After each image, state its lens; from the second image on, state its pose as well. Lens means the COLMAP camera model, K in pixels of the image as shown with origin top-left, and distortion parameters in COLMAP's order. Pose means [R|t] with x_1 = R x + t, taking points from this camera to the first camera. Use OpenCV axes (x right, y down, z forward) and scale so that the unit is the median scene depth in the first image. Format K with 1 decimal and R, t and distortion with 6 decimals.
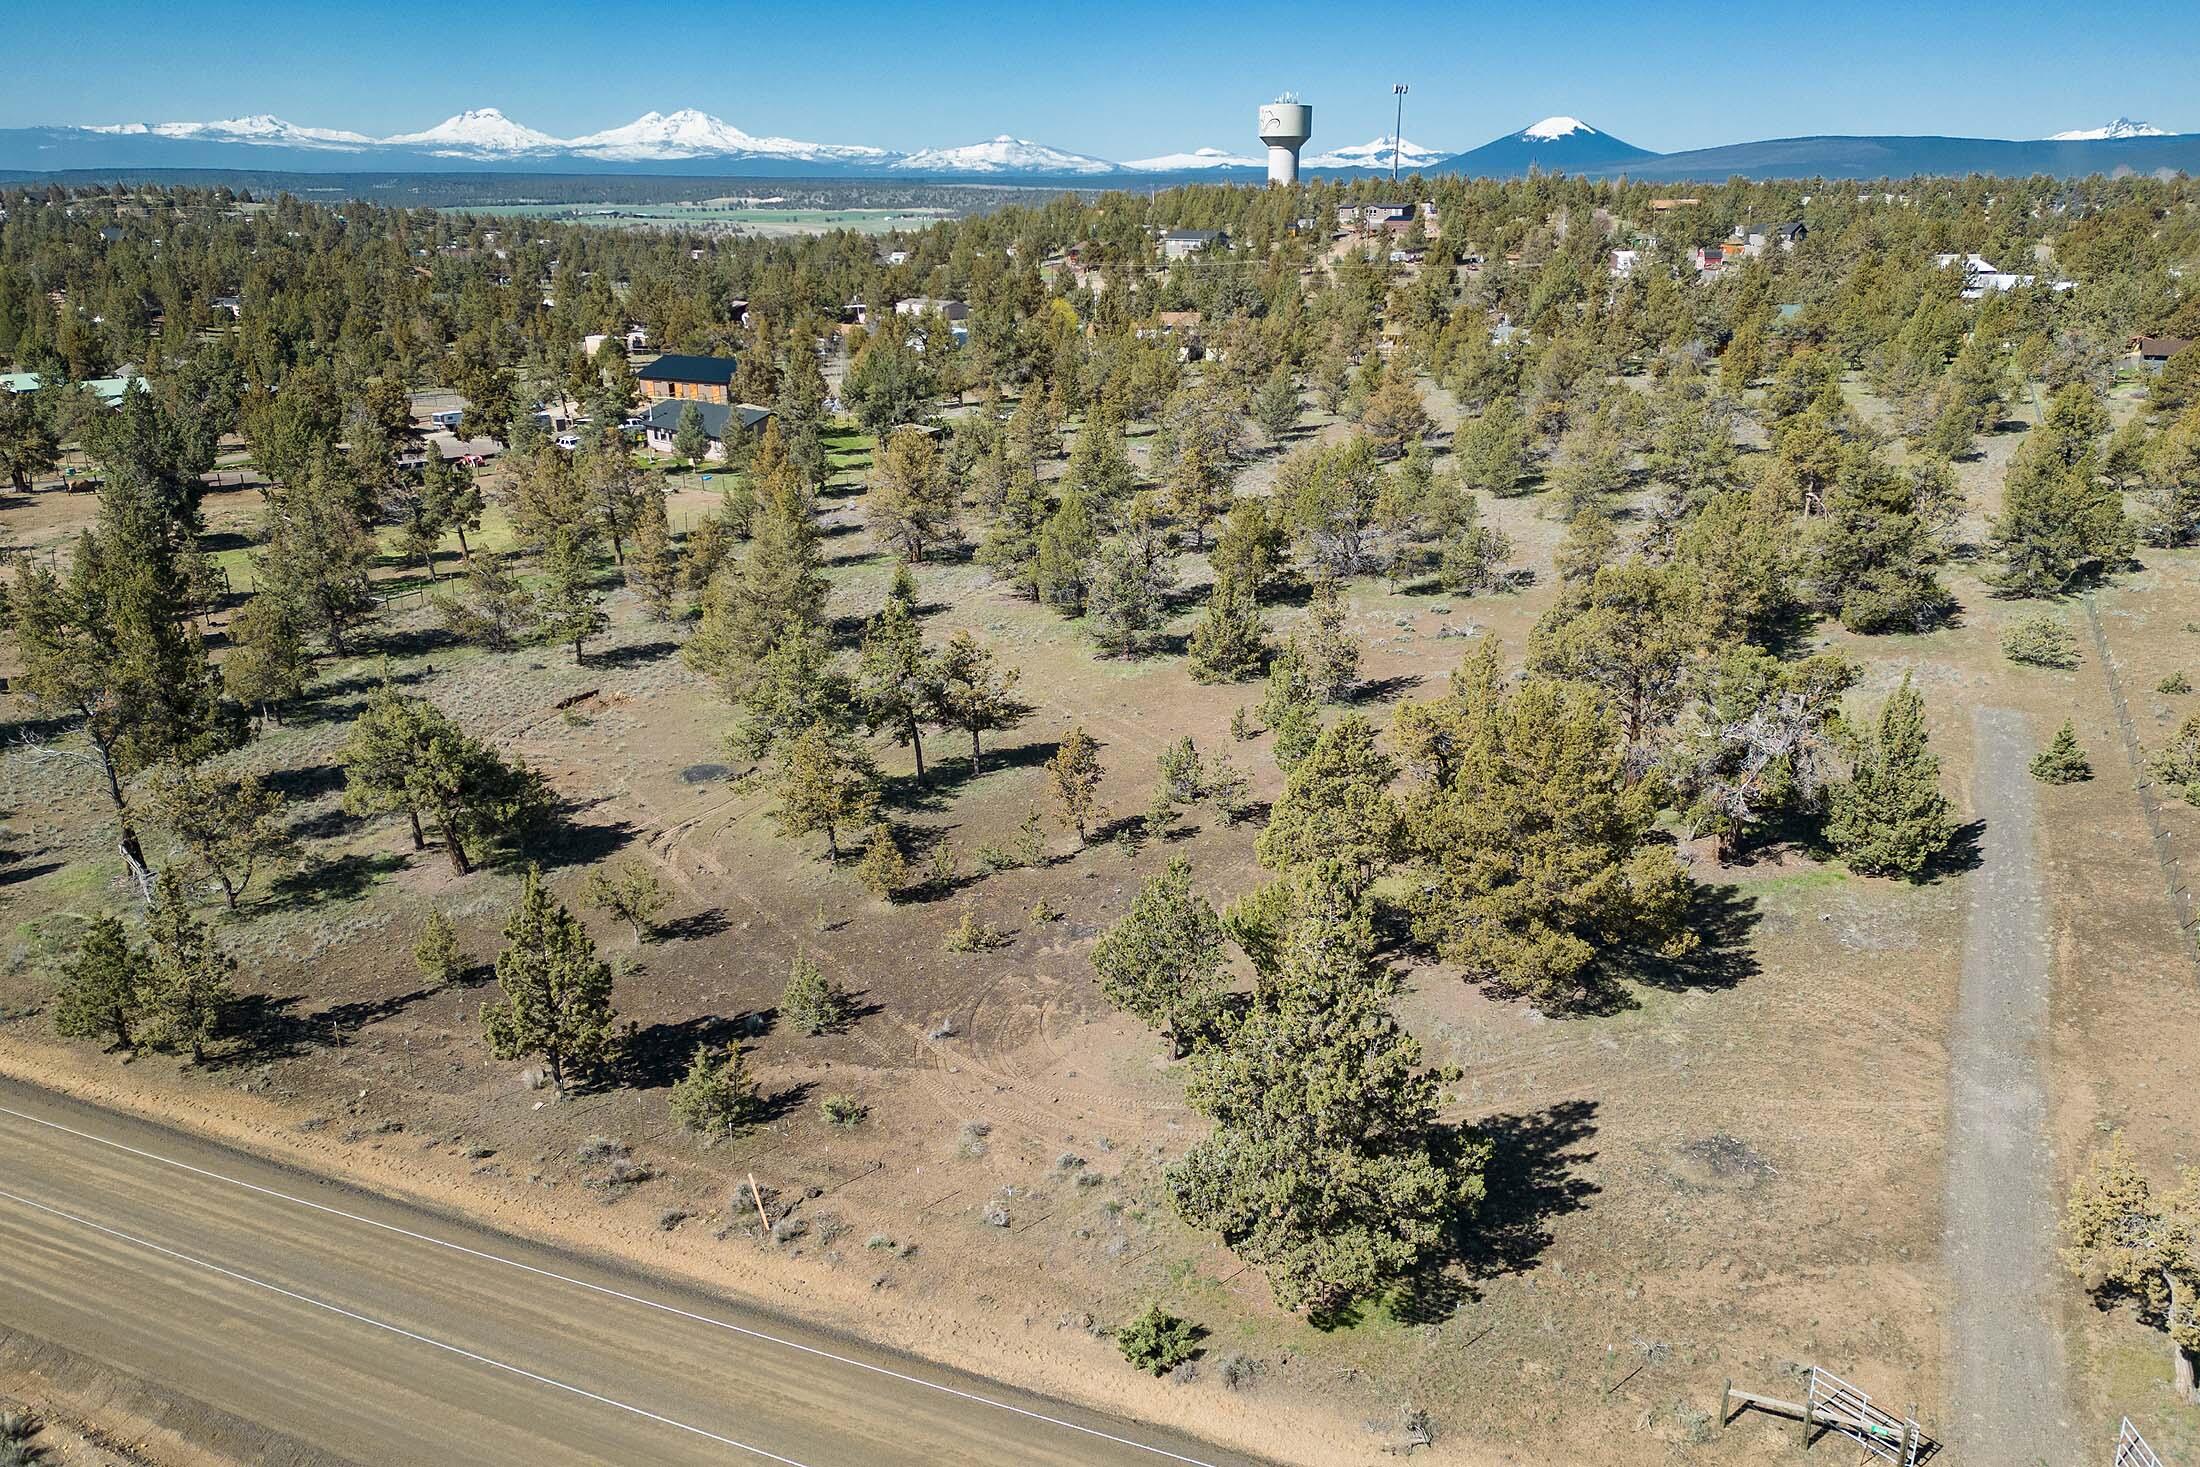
lens RADIAL K [[1618.4, 0, 1104.4], [0, 1618.4, 724.3], [0, 0, 1]] dist [0.078631, -0.076139]
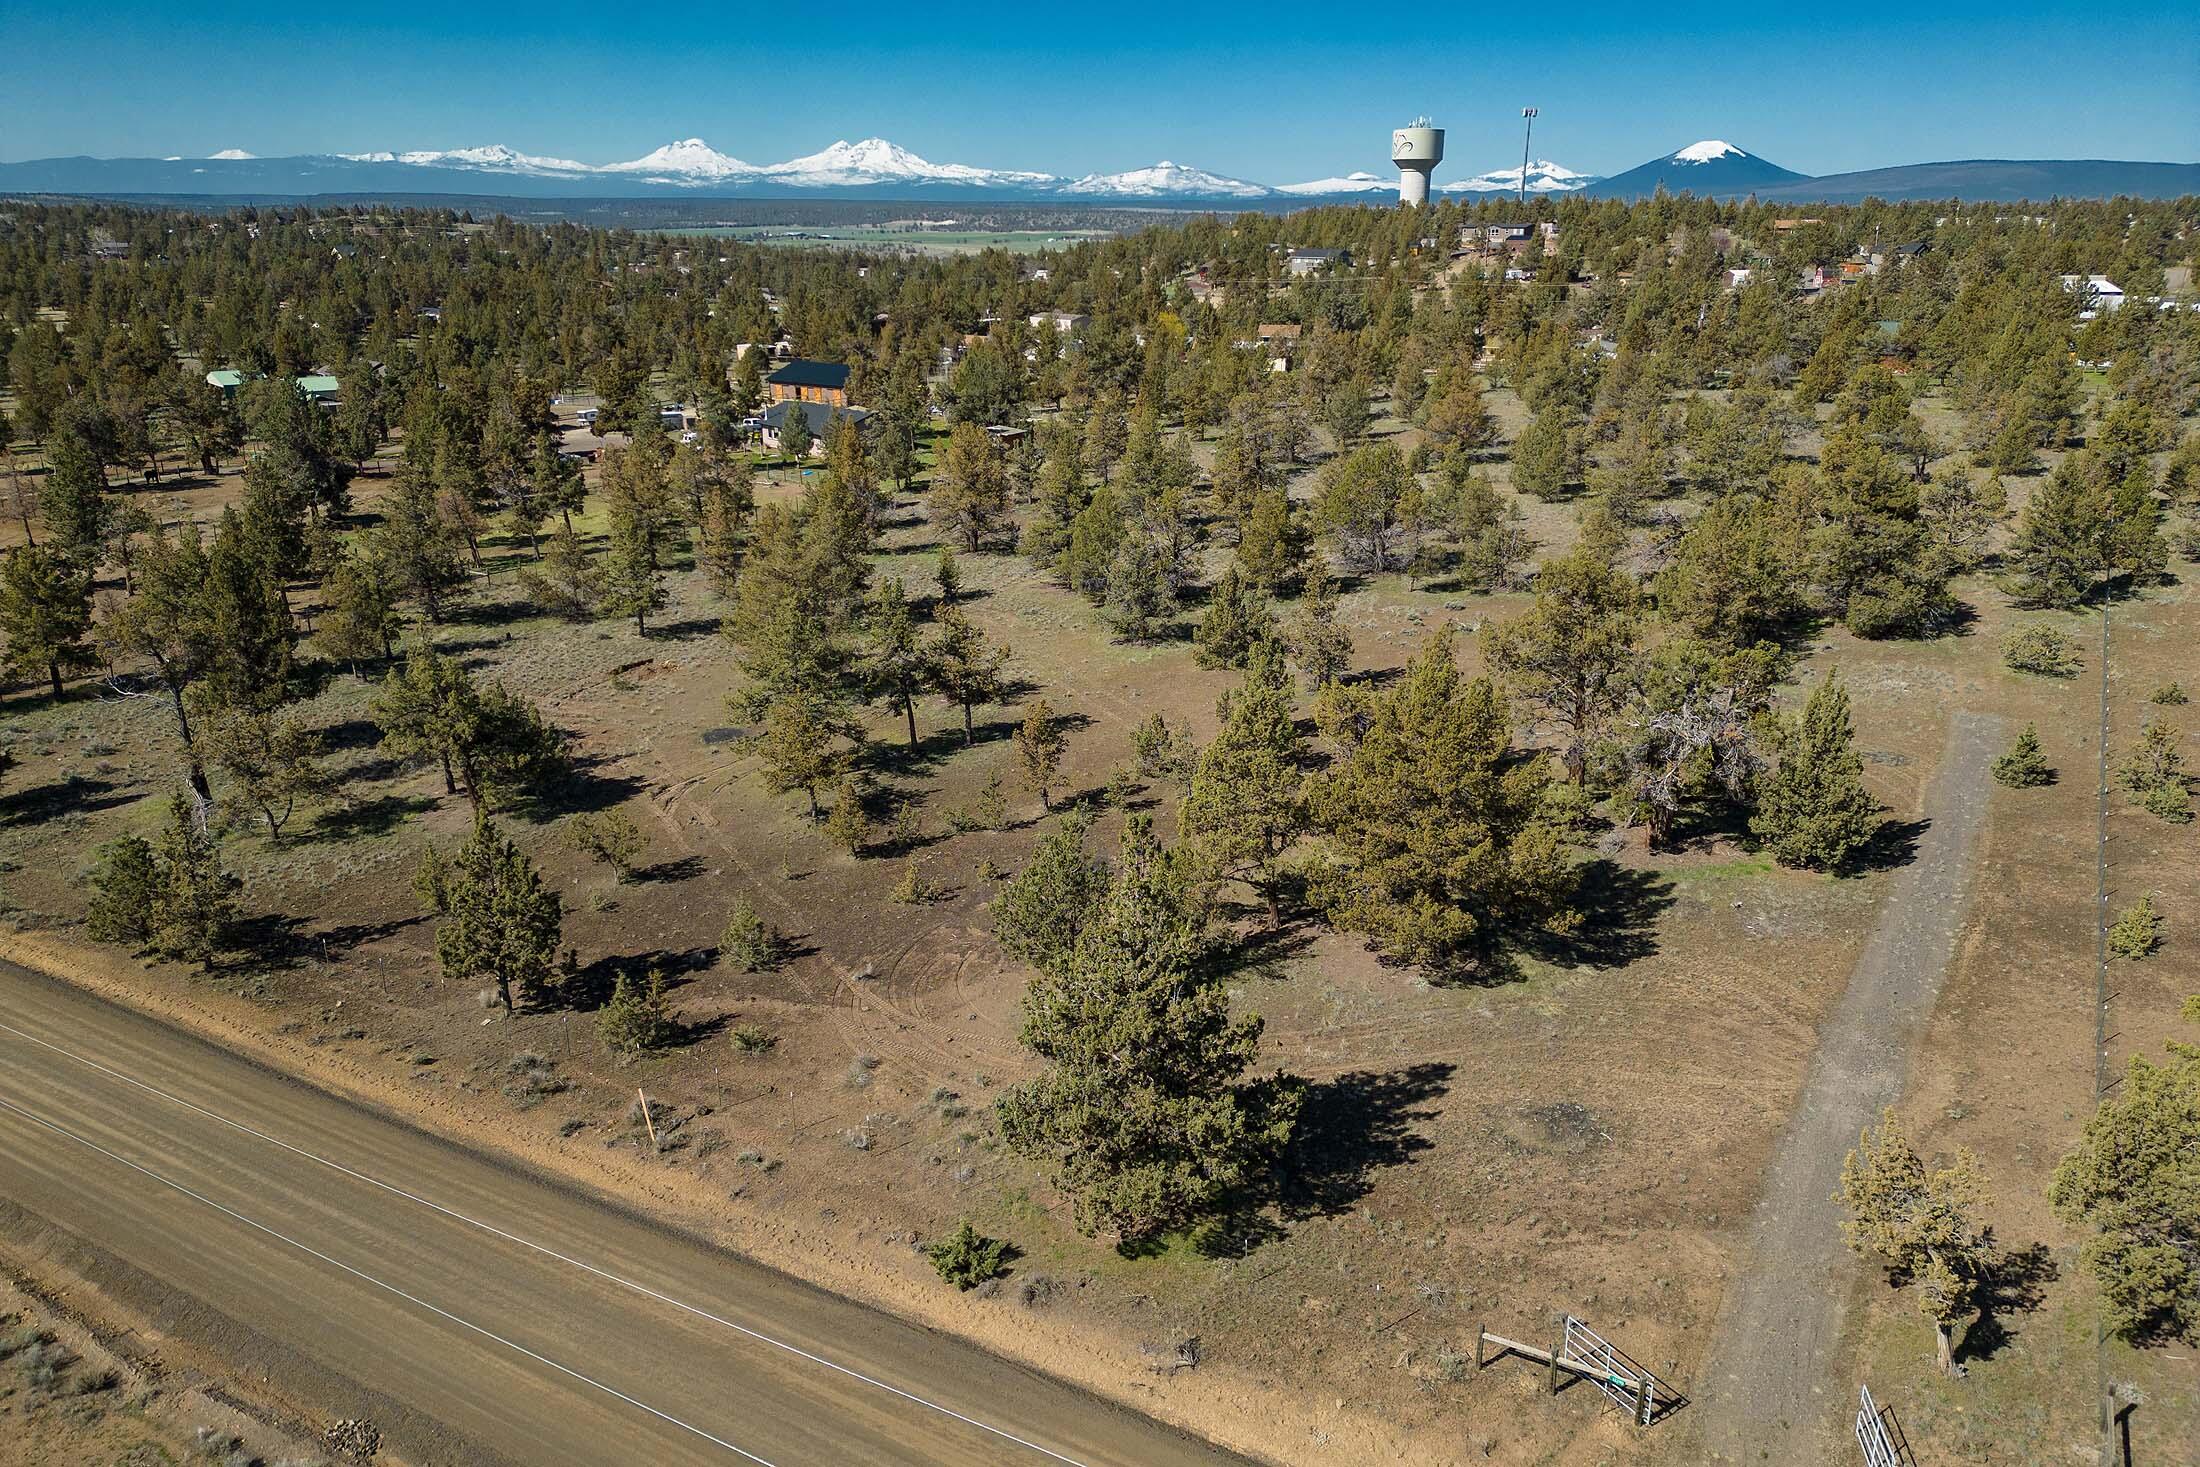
lens RADIAL K [[1533.8, 0, 1103.7], [0, 1533.8, 724.5], [0, 0, 1]] dist [0.072498, -0.064425]
pose [[0.995454, 0.031571, -0.089864, 0.075474], [-0.031291, 0.999500, 0.004521, 0.007702], [0.089961, -0.001688, 0.995944, -0.000094]]
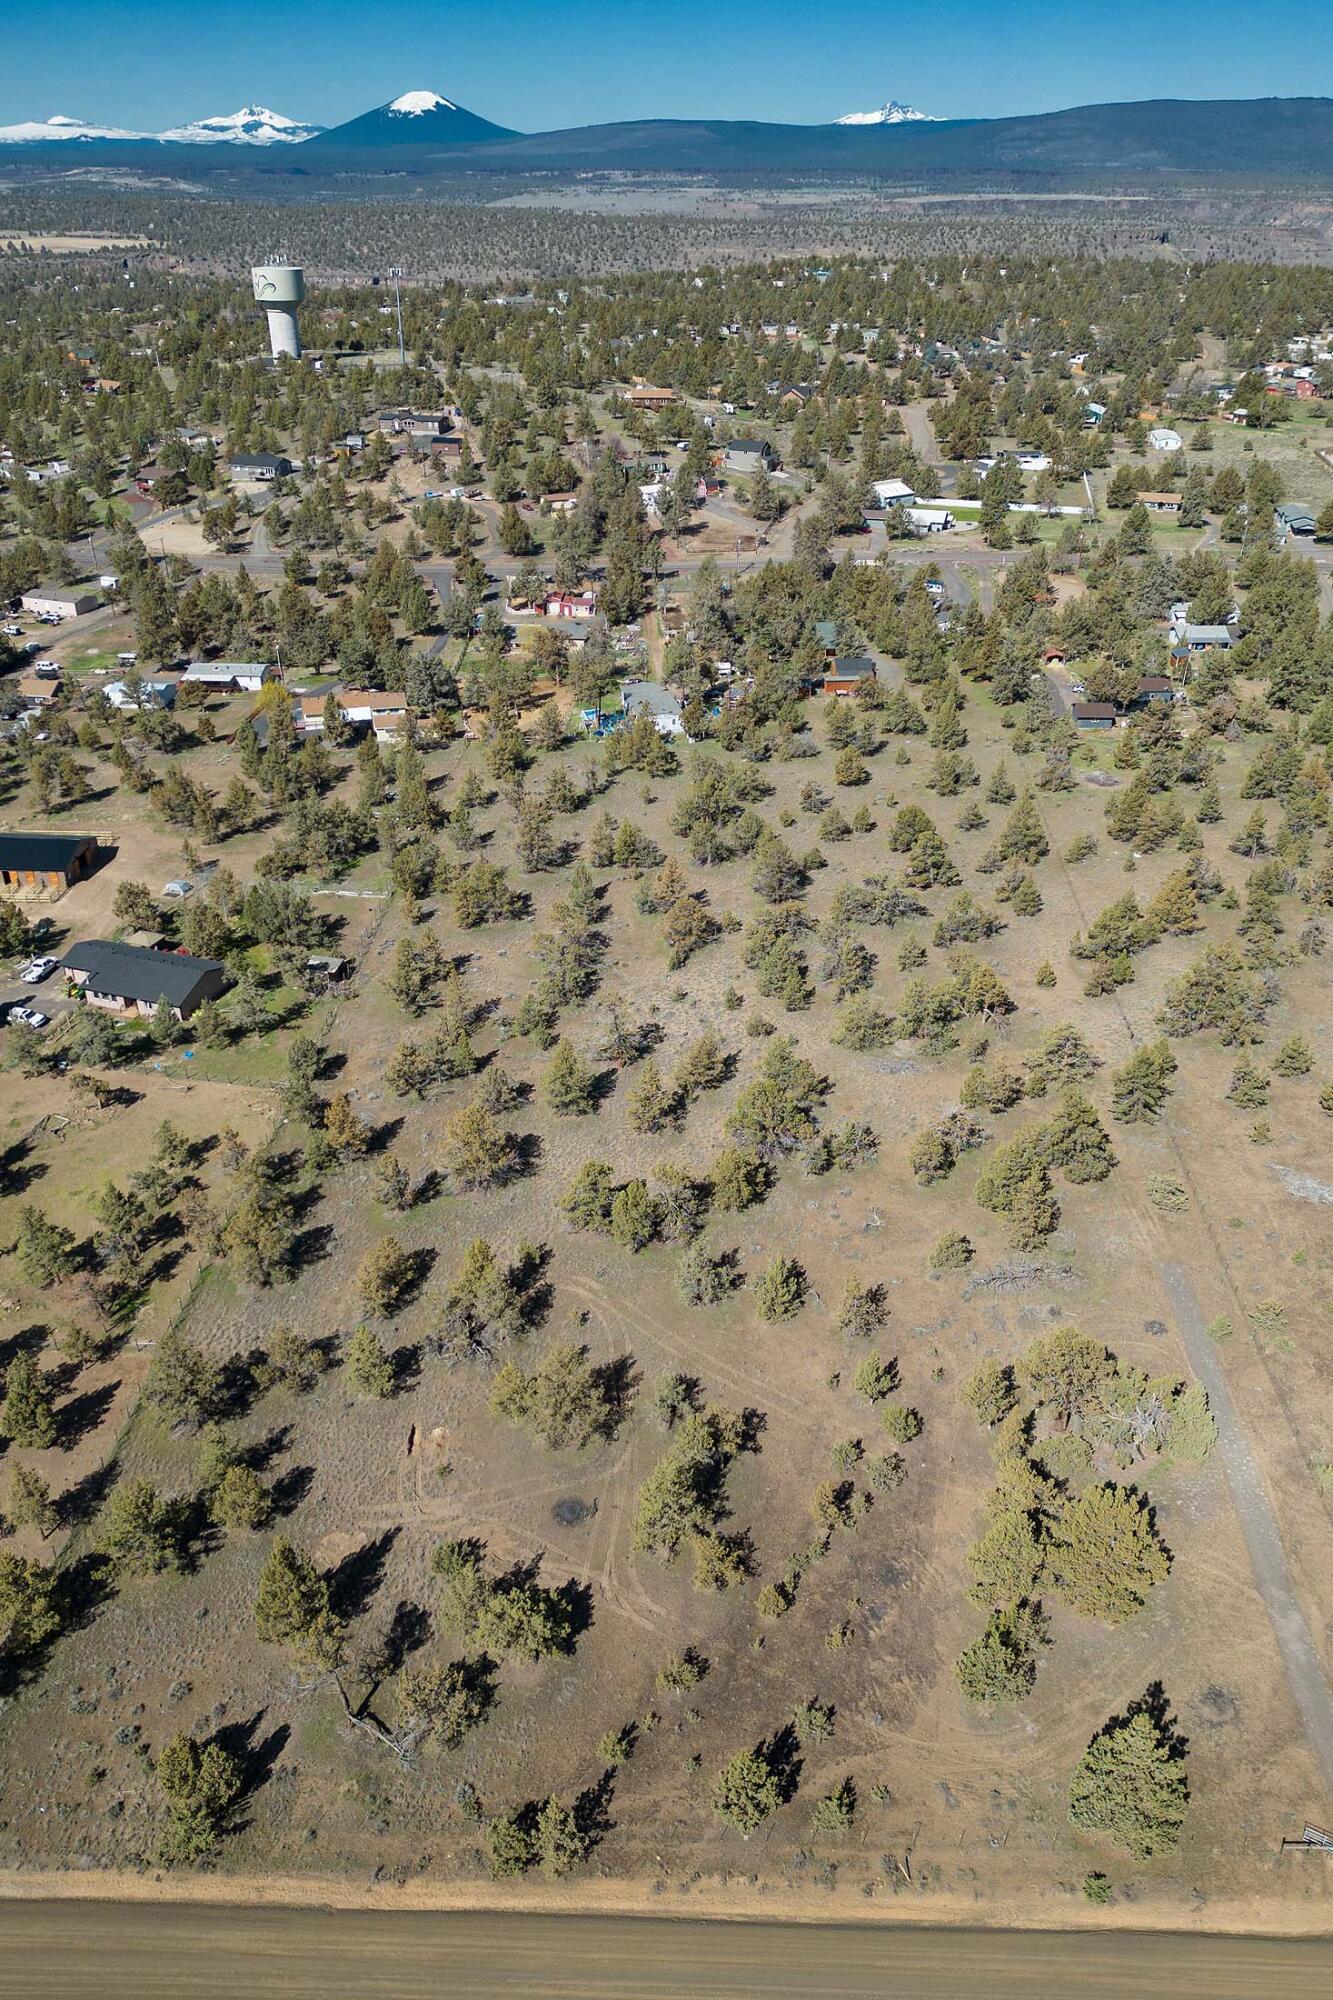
lens RADIAL K [[1471.3, 0, 658.9], [0, 1471.3, 994.4], [0, 0, 1]] dist [0.078631, -0.076139]
pose [[0.924343, -0.187507, 0.332311, -0.437517], [0.121278, 0.970137, 0.210061, -0.615479], [-0.361775, -0.153866, 0.919480, -0.286001]]
